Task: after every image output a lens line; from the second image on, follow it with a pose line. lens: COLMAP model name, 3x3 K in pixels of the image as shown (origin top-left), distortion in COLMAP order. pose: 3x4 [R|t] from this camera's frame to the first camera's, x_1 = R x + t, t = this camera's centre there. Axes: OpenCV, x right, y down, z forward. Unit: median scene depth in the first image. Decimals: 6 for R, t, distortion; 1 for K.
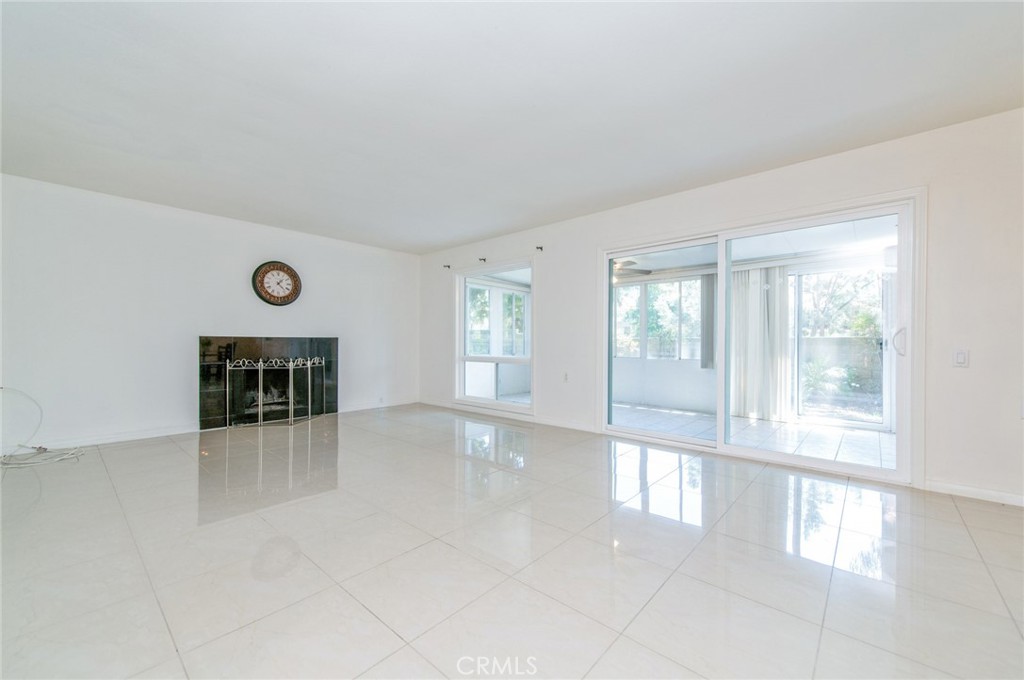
lens RADIAL K [[403.0, 0, 511.4], [0, 403.0, 342.6], [0, 0, 1]] dist [0.014631, -0.004012]
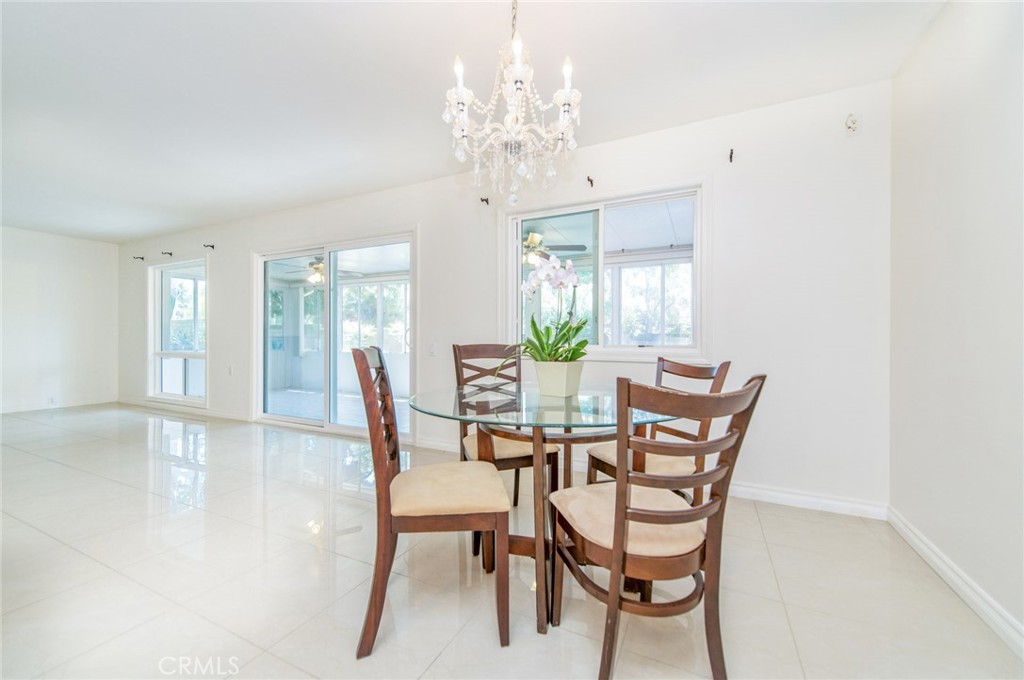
lens RADIAL K [[403.0, 0, 517.8], [0, 403.0, 342.7], [0, 0, 1]] dist [0.014631, -0.004012]
pose [[0.964211, -0.005013, 0.265088, 0.540160], [0.001889, 0.999926, 0.012037, 0.000354], [-0.265129, -0.011105, 0.964149, -0.211623]]
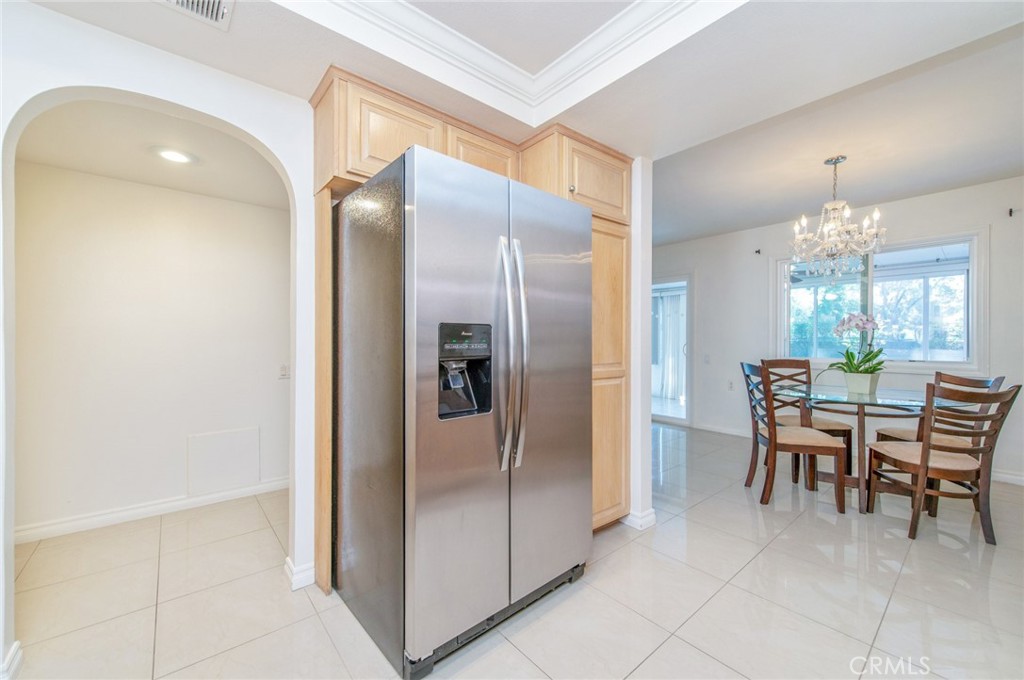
lens RADIAL K [[403.0, 0, 513.2], [0, 403.0, 342.9], [0, 0, 1]] dist [0.014631, -0.004012]
pose [[0.987775, -0.003313, -0.155848, 0.266004], [0.004661, 0.999955, 0.008282, -0.029526], [0.155814, -0.008907, 0.987746, -0.541329]]
